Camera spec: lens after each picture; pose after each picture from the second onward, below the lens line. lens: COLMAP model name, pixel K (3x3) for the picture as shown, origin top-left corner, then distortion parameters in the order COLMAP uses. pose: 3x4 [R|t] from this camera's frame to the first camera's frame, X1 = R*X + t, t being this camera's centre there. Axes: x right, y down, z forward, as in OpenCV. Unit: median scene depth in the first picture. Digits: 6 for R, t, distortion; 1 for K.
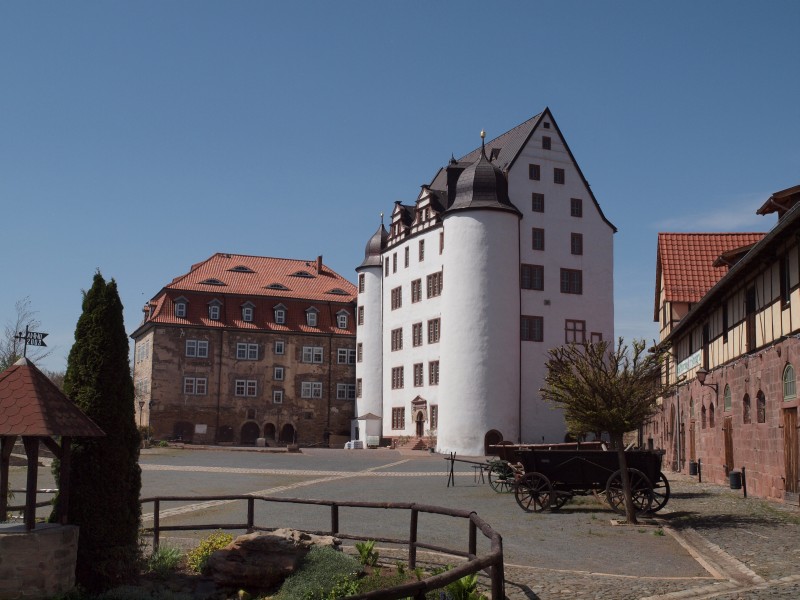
lens RADIAL K [[961.5, 0, 400.0], [0, 961.5, 300.0], [0, 0, 1]] dist [-0.009493, 0.005443]
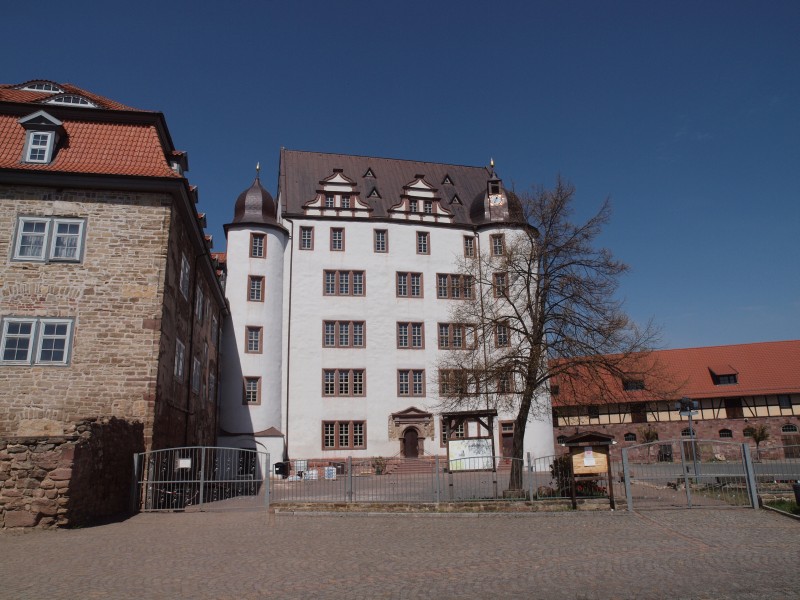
lens RADIAL K [[566.5, 0, 400.0], [0, 566.5, 300.0], [0, 0, 1]] dist [-0.126591, 0.106428]
pose [[0.173543, 0.222790, 0.959295, -0.474709], [-0.116050, 0.971915, -0.204727, 0.110255], [-0.977965, -0.075797, 0.194524, 0.921363]]
